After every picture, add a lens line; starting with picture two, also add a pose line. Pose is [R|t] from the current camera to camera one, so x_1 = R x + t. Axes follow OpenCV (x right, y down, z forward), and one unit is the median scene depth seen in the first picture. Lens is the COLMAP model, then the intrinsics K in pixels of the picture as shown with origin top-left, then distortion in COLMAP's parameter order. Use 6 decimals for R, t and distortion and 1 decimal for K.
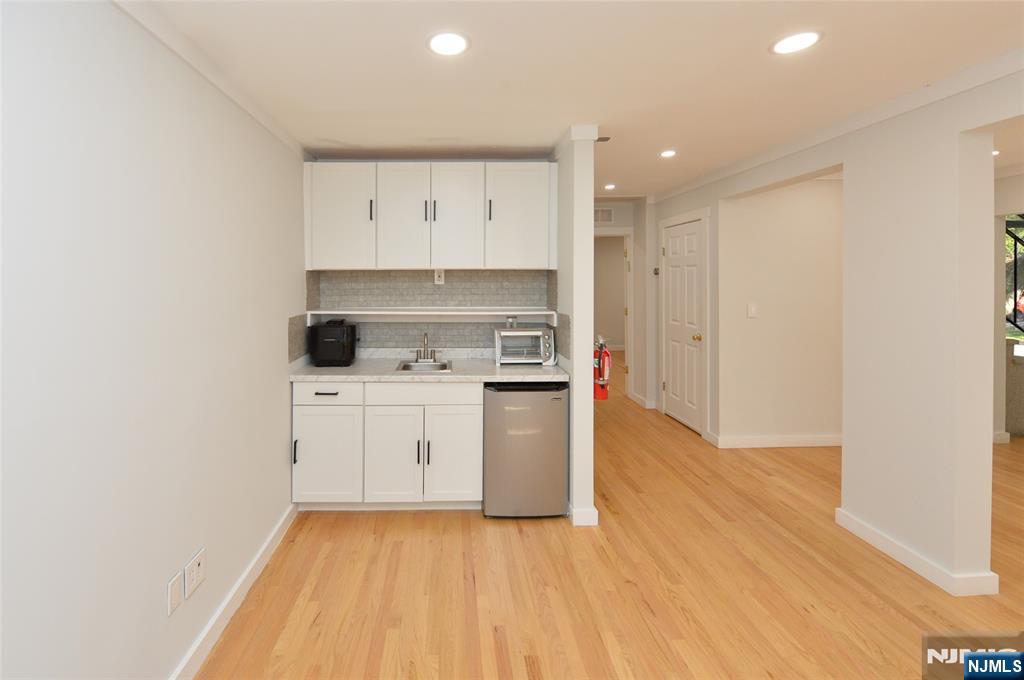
lens RADIAL K [[427.9, 0, 475.1], [0, 427.9, 280.3], [0, 0, 1]] dist [-0.004790, -0.000287]
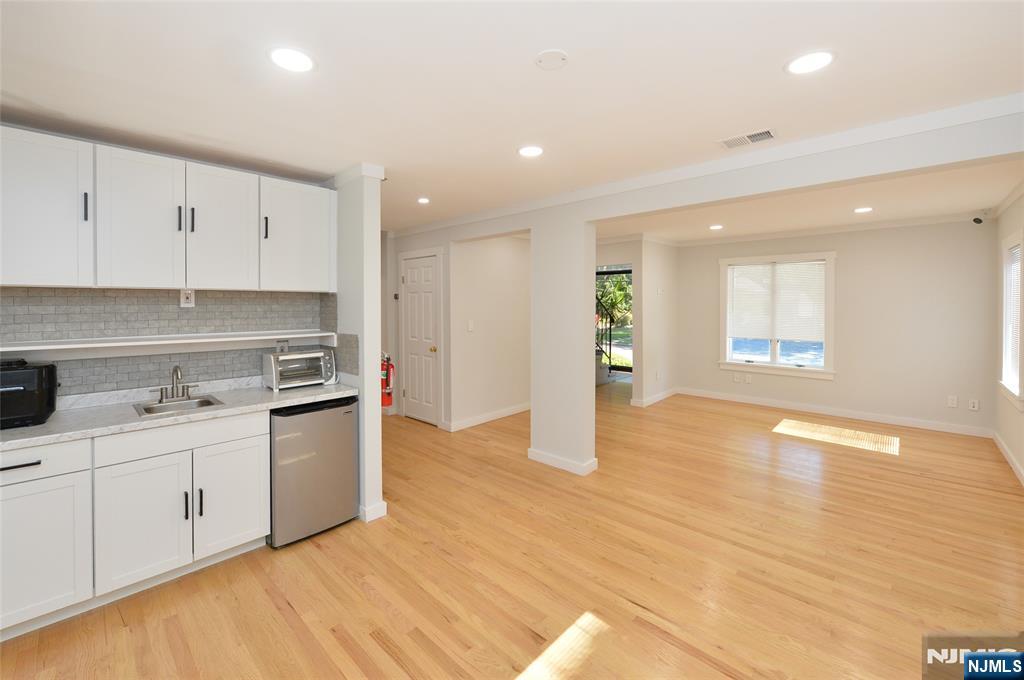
lens RADIAL K [[427.9, 0, 491.6], [0, 427.9, 310.6], [0, 0, 1]] dist [-0.004790, -0.000287]
pose [[0.711617, -0.006717, 0.702535, -0.278199], [-0.001176, 0.999942, 0.010752, 0.007010], [-0.702566, -0.008477, 0.711568, -0.016964]]
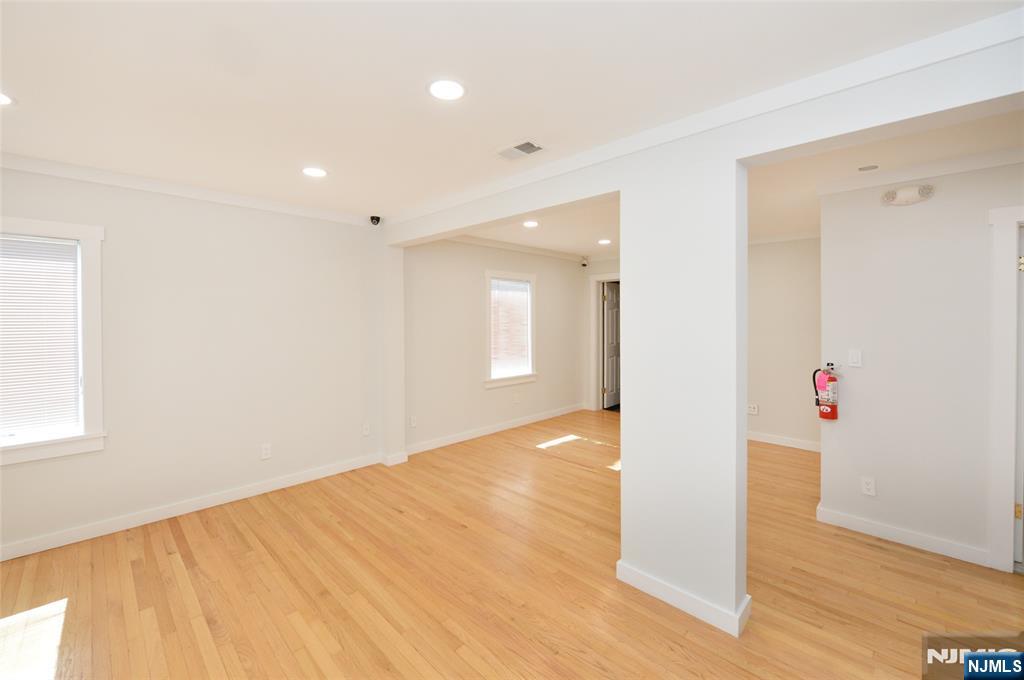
lens RADIAL K [[427.9, 0, 513.3], [0, 427.9, 319.3], [0, 0, 1]] dist [-0.004790, -0.000287]
pose [[-0.692041, 0.010963, -0.721775, 1.572902], [0.007423, 0.999940, 0.008070, -0.002293], [0.721820, 0.000227, -0.692080, 1.096495]]
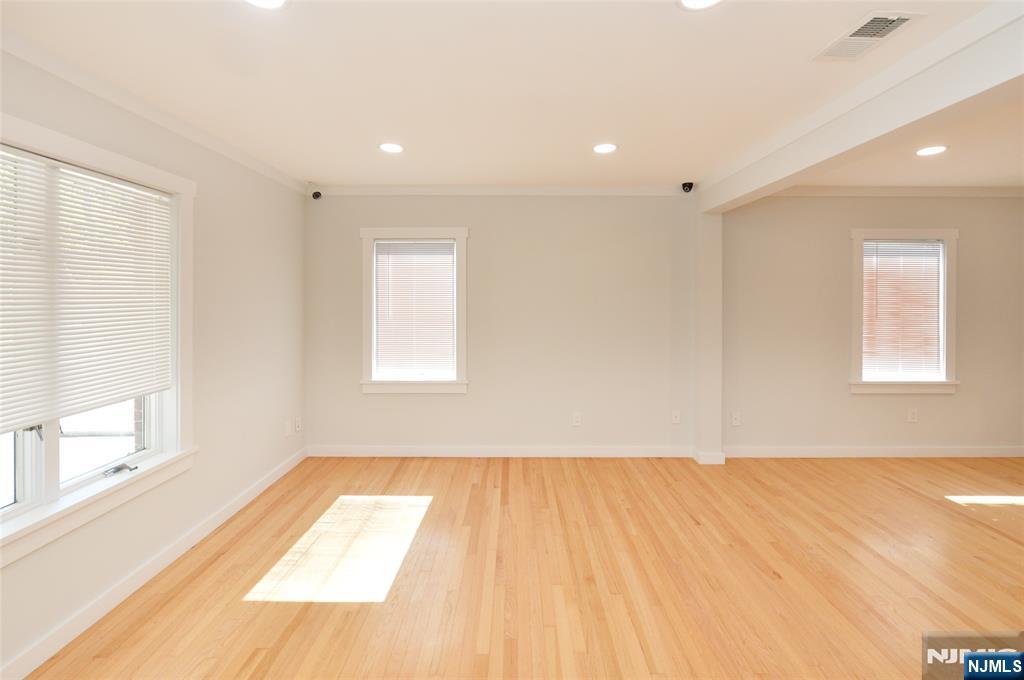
lens RADIAL K [[427.9, 0, 509.2], [0, 427.9, 297.6], [0, 0, 1]] dist [-0.004790, -0.000287]
pose [[-0.999968, 0.007708, -0.002059, 1.400328], [0.007698, 0.999960, 0.004497, -0.002980], [0.002094, 0.004481, -0.999988, 1.062840]]
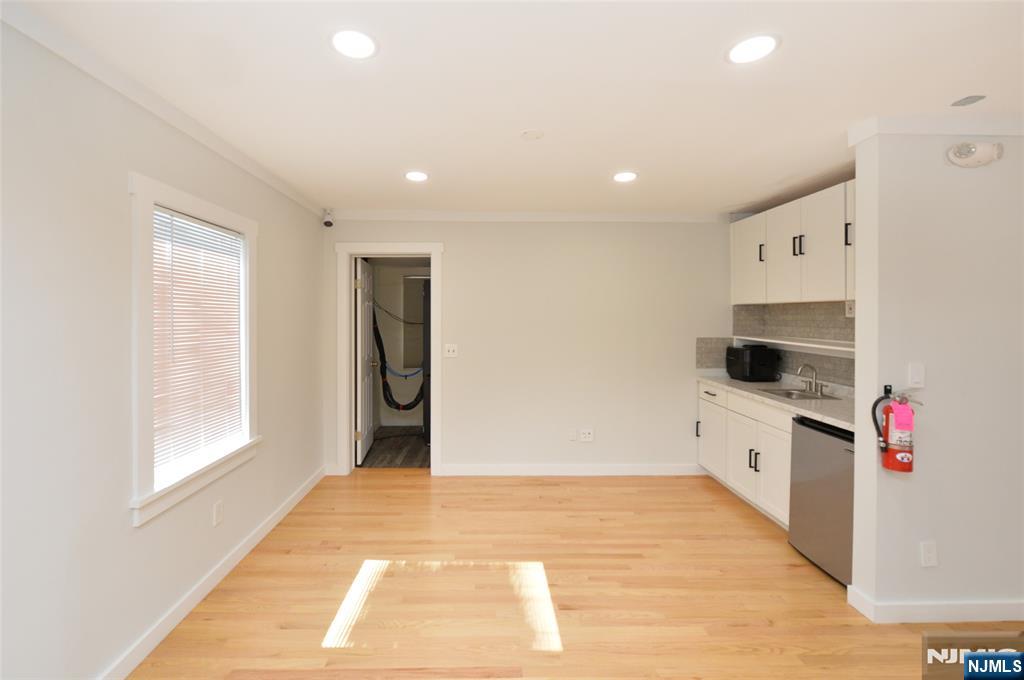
lens RADIAL K [[427.9, 0, 493.2], [0, 427.9, 317.1], [0, 0, 1]] dist [-0.004790, -0.000287]
pose [[0.013225, 0.011106, -0.999851, 0.955602], [0.000768, 0.999938, 0.011117, -0.001129], [0.999912, -0.000915, 0.013216, 0.254891]]
